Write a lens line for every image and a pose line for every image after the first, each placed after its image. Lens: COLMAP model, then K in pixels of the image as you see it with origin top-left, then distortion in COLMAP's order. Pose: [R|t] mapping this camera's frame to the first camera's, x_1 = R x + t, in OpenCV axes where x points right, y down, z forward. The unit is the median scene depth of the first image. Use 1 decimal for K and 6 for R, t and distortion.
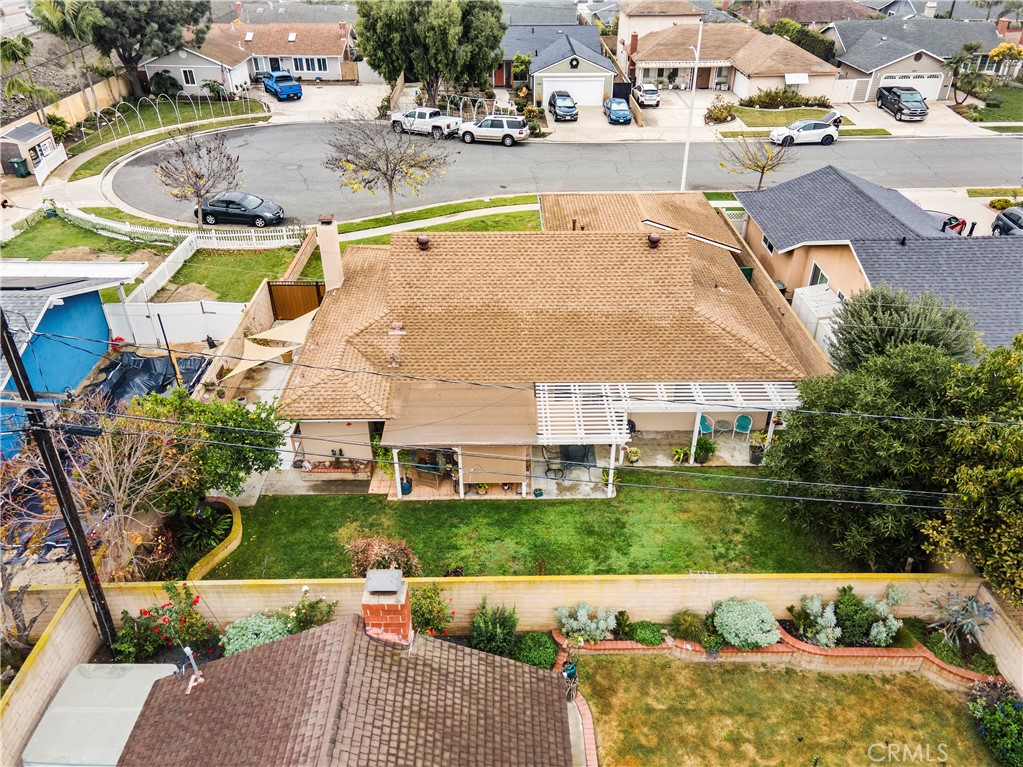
lens RADIAL K [[757.8, 0, 511.5], [0, 757.8, 383.5], [0, 0, 1]] dist [0.009572, 0.060540]
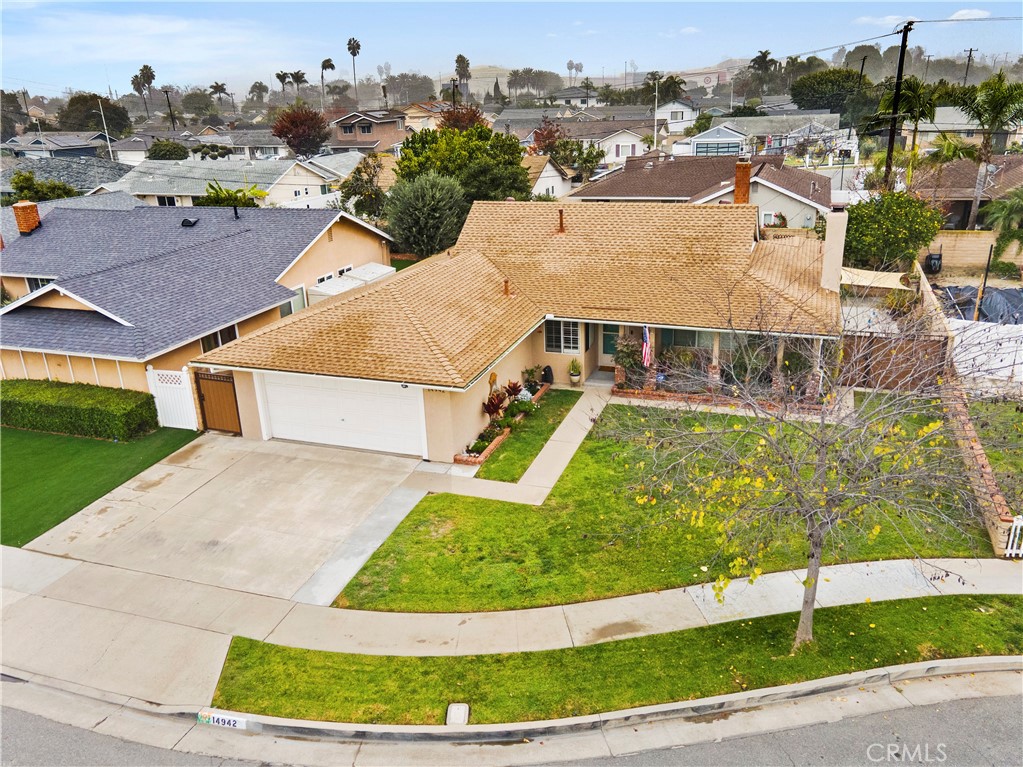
lens RADIAL K [[796.2, 0, 508.2], [0, 796.2, 402.9], [0, 0, 1]] dist [0.004614, 0.072638]
pose [[-0.933700, -0.090044, 0.346550, -0.150433], [0.230305, 0.590055, 0.773818, -0.573226], [-0.274161, 0.802326, -0.530196, 1.162369]]
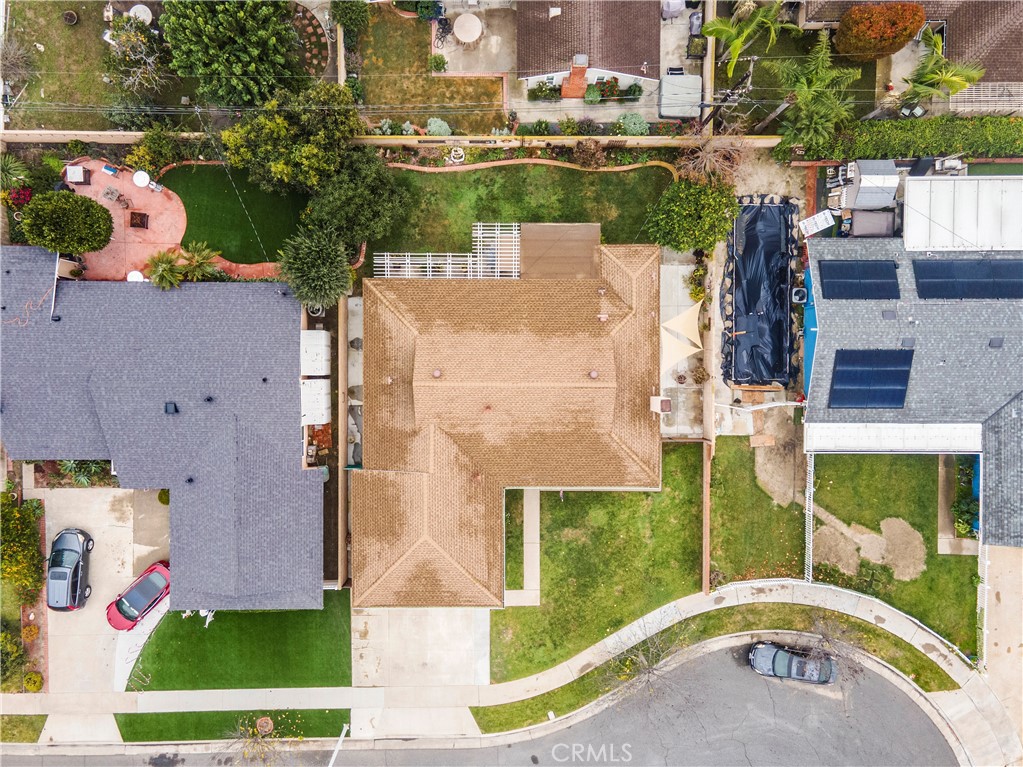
lens RADIAL K [[757.8, 0, 511.5], [0, 757.8, 383.5], [0, 0, 1]] dist [0.009572, 0.060540]
pose [[-0.999910, -0.011709, -0.006510, 0.032488], [0.001118, -0.557160, 0.830405, -0.889127], [-0.013350, 0.830323, 0.557123, 0.125339]]
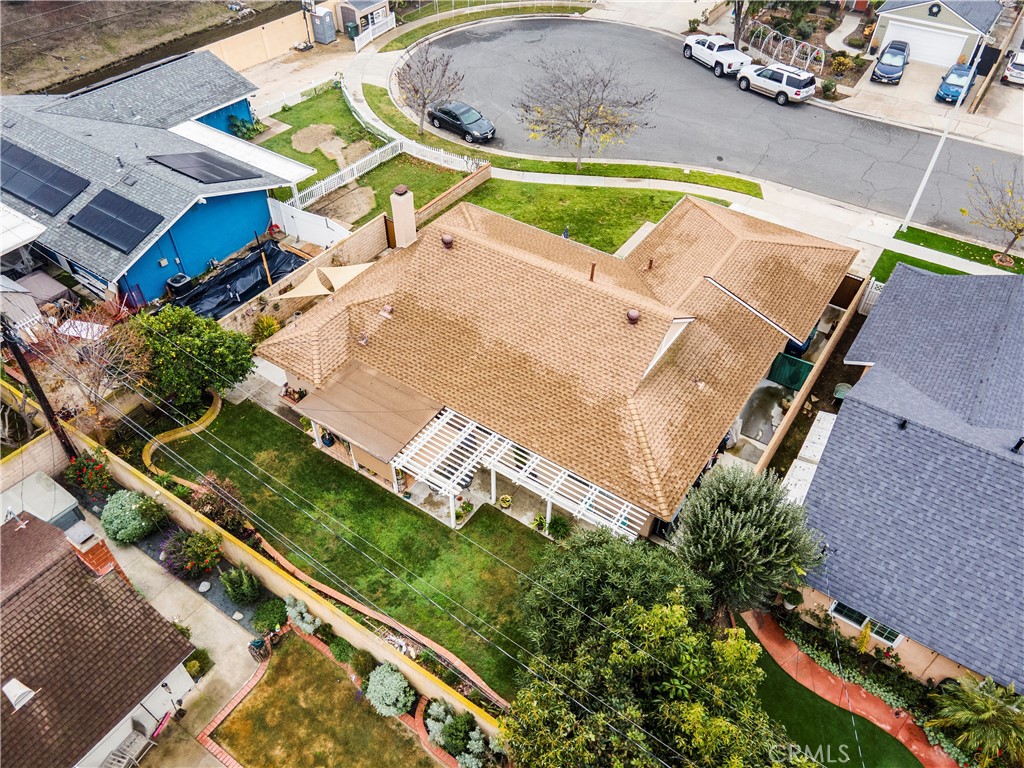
lens RADIAL K [[744.9, 0, 512.0], [0, 744.9, 384.0], [0, 0, 1]] dist [0.007743, 0.049582]
pose [[0.821434, 0.404368, -0.402160, 0.302625], [-0.314900, 0.909521, 0.271312, -0.201942], [0.475482, -0.096224, 0.874447, 0.047705]]
